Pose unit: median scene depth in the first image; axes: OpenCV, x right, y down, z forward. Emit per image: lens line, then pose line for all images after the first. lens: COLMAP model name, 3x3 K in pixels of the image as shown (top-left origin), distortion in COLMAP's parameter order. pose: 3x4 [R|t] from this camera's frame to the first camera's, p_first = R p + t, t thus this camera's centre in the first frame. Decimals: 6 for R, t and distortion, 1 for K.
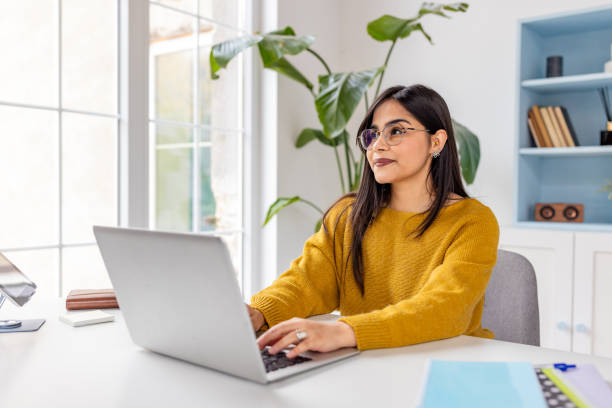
lens RADIAL K [[622.1, 0, 283.4], [0, 622.1, 217.3], [0, 0, 1]] dist [-0.015775, 0.000000]
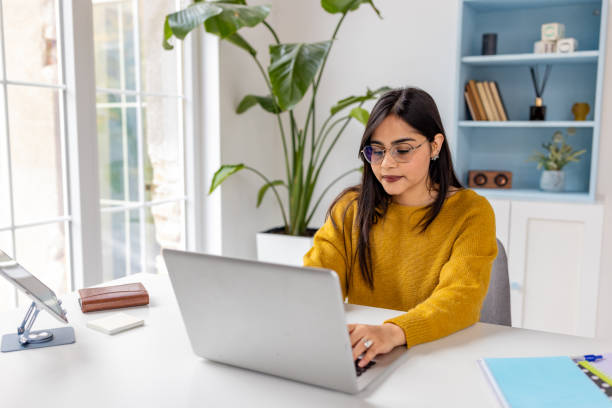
lens RADIAL K [[622.1, 0, 292.6], [0, 622.1, 222.9], [0, 0, 1]] dist [-0.015775, 0.000000]
pose [[0.979792, -0.032367, 0.197385, -0.118534], [0.011734, 0.994422, 0.104817, -0.051735], [-0.199677, -0.100382, 0.974706, -0.007991]]
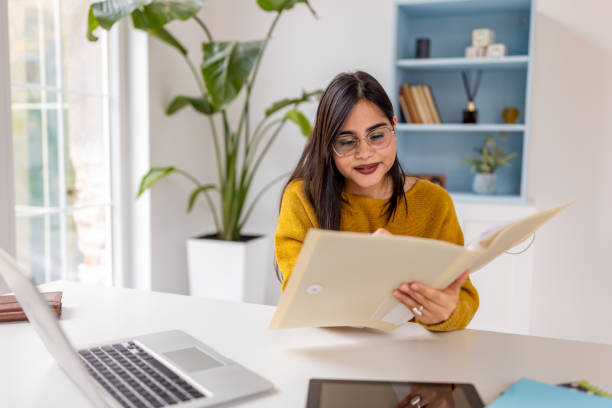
lens RADIAL K [[607.8, 0, 301.1], [0, 607.8, 216.4], [0, 0, 1]] dist [-0.016356, 0.000000]
pose [[0.943883, -0.031776, 0.328748, -0.120297], [0.006654, 0.996989, 0.077260, -0.034339], [-0.330213, -0.070737, 0.941252, 0.055056]]
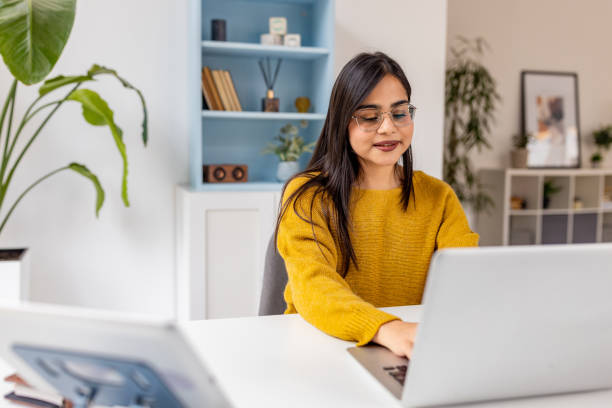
lens RADIAL K [[622.1, 0, 327.1], [0, 622.1, 226.0], [0, 0, 1]] dist [-0.015775, 0.000000]
pose [[0.516817, -0.114804, 0.848364, -0.375521], [0.027514, 0.992683, 0.117573, -0.039065], [-0.855654, -0.037422, 0.516194, 0.313739]]
